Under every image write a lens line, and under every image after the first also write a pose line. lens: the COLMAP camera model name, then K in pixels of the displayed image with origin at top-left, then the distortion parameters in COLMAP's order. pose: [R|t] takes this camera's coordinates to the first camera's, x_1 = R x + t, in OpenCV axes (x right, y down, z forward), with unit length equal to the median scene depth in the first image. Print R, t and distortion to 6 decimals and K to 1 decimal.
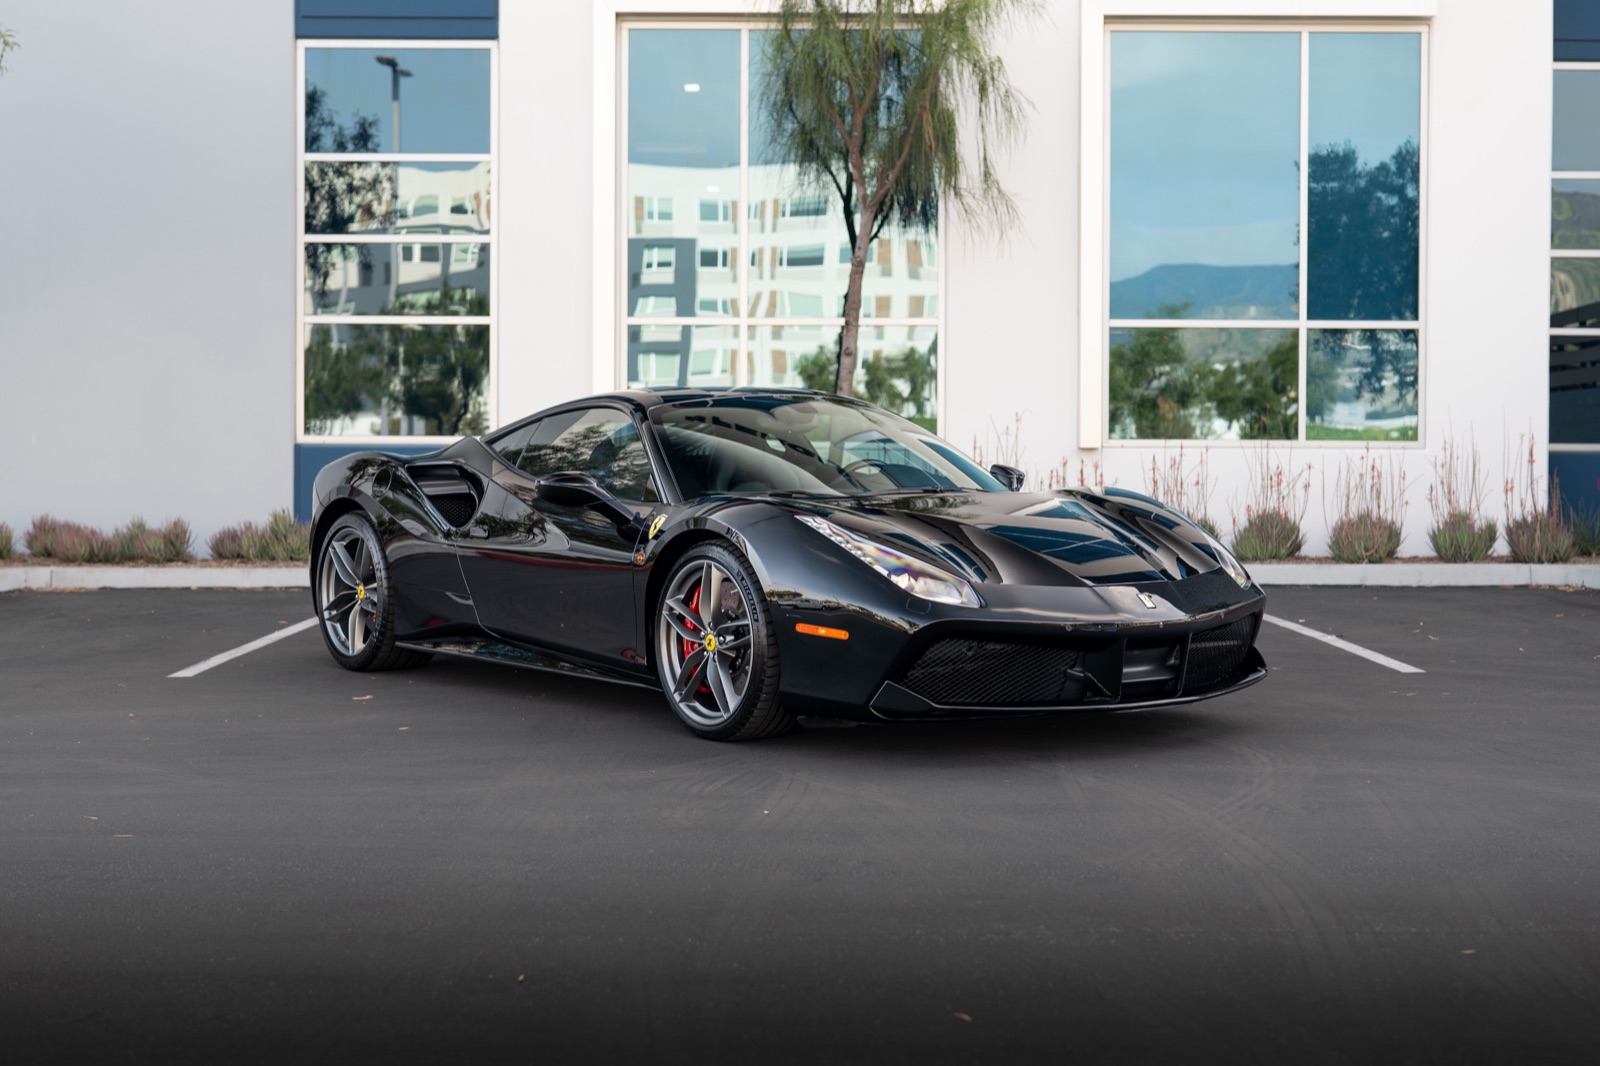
lens RADIAL K [[2195.7, 0, 800.0], [0, 2195.7, 533.0], [0, 0, 1]] dist [-0.014179, -0.000766]
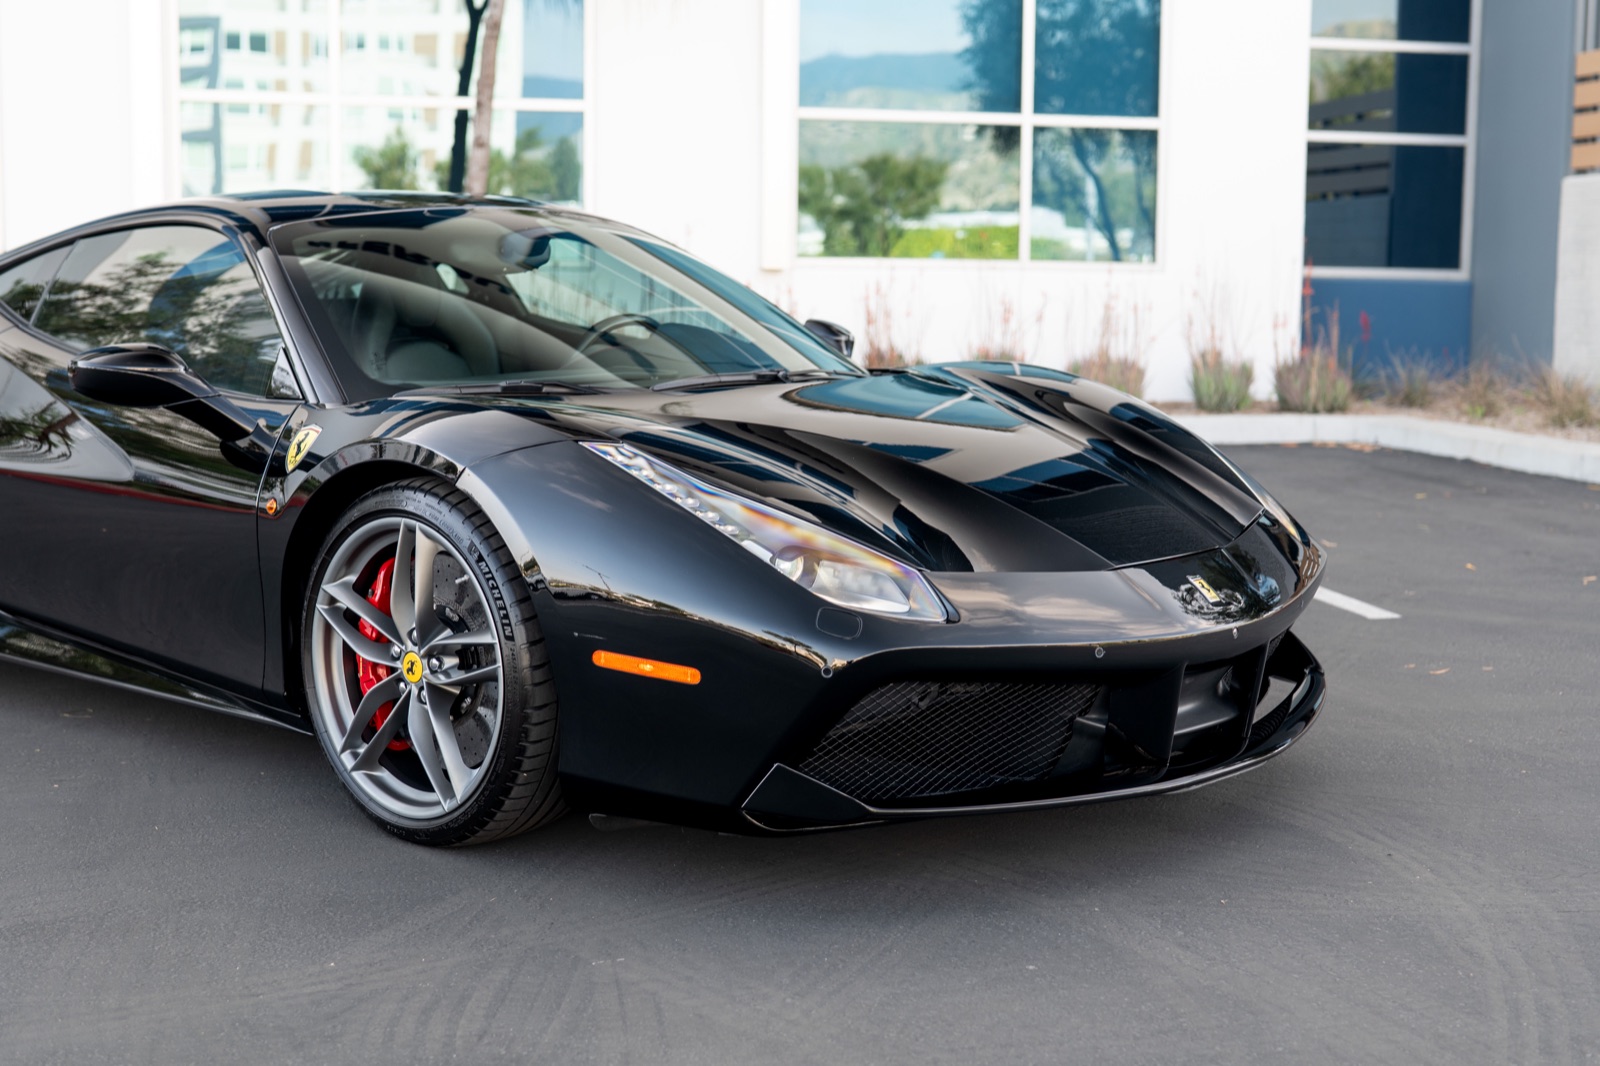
lens RADIAL K [[2195.7, 0, 800.0], [0, 2195.7, 533.0], [0, 0, 1]] dist [-0.014179, -0.000766]
pose [[0.978415, -0.015058, 0.206100, -0.057819], [-0.003909, 0.995815, 0.091310, -0.033196], [-0.206613, -0.090145, 0.974261, 0.445891]]
